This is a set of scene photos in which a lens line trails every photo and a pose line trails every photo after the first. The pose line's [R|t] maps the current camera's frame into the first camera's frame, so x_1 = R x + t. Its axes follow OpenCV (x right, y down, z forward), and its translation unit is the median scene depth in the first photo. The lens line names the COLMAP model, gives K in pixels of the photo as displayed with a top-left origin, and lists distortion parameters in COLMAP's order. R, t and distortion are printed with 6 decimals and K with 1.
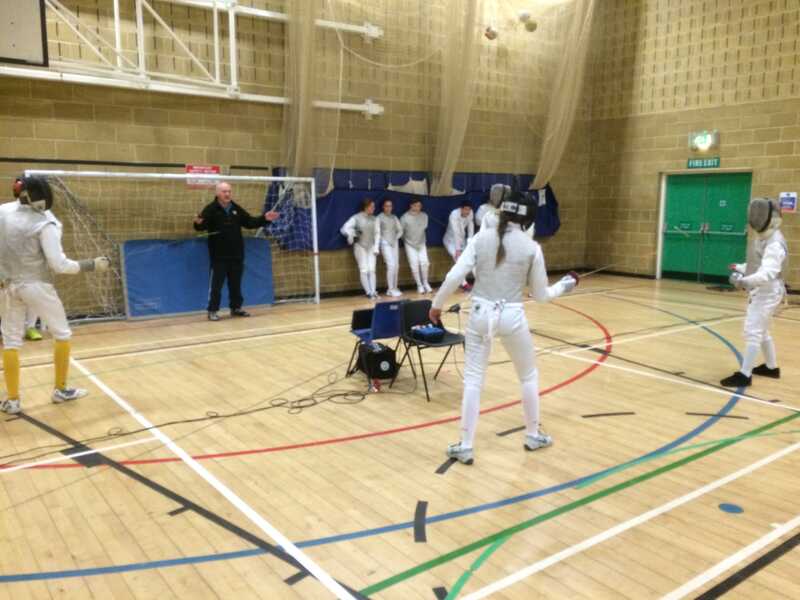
lens RADIAL K [[666.8, 0, 396.5], [0, 666.8, 299.2], [0, 0, 1]] dist [0.032242, -0.002699]
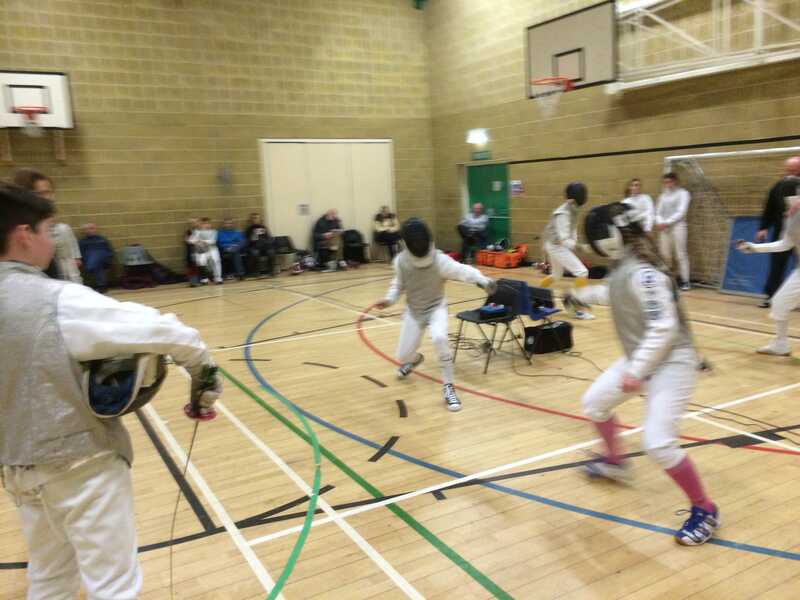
lens RADIAL K [[673.4, 0, 399.7], [0, 673.4, 297.9], [0, 0, 1]] dist [0.082273, -0.113361]
pose [[-0.122801, 0.157490, -0.979856, 0.719079], [-0.107571, 0.979399, 0.170898, -0.088809], [0.986584, 0.126390, -0.103330, 0.612040]]
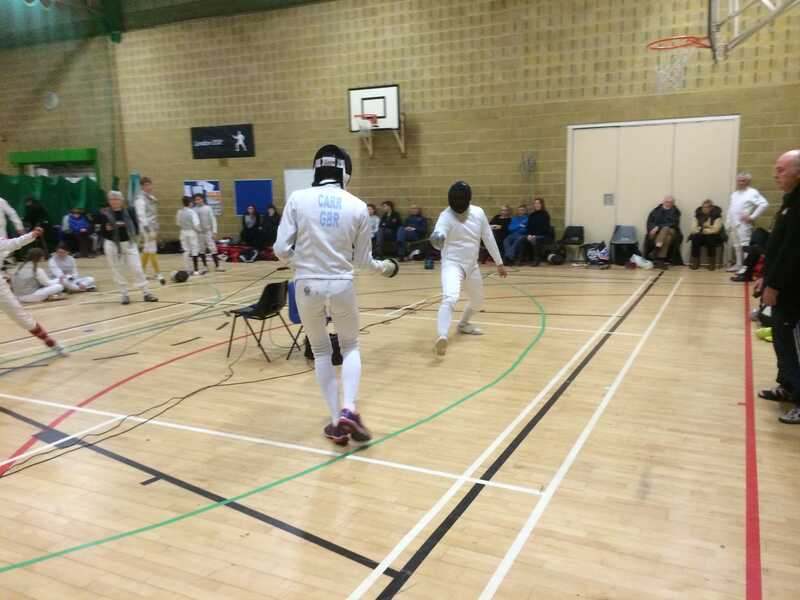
lens RADIAL K [[673.4, 0, 399.7], [0, 673.4, 297.9], [0, 0, 1]] dist [0.082273, -0.113361]
pose [[-0.886284, 0.088933, -0.454523, 0.237501], [-0.053027, 0.955452, 0.290345, -0.202070], [0.460096, 0.281430, -0.842086, 1.335094]]
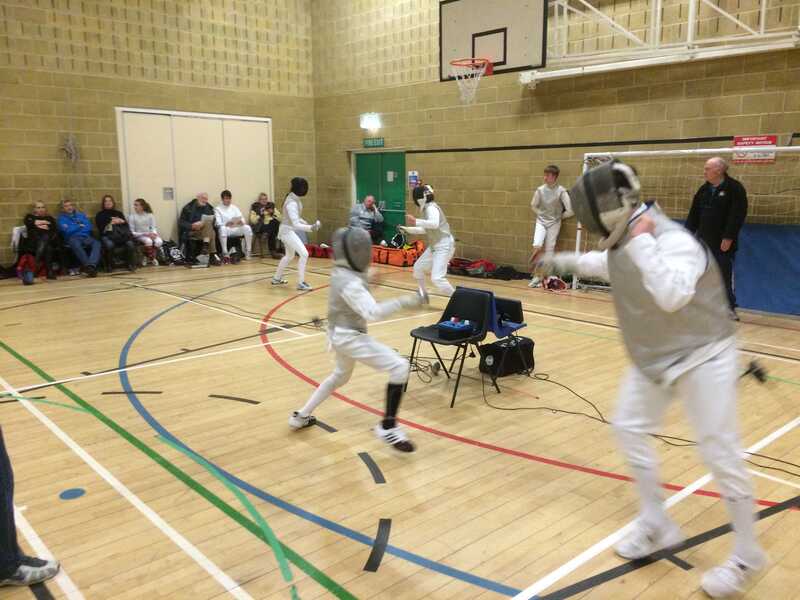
lens RADIAL K [[674.3, 0, 399.7], [0, 674.3, 300.3], [0, 0, 1]] dist [0.085226, -0.116844]
pose [[0.095154, 0.173660, -0.980198, 0.577227], [-0.149428, 0.976001, 0.158411, -0.073077], [0.984183, 0.131396, 0.118820, 0.520174]]
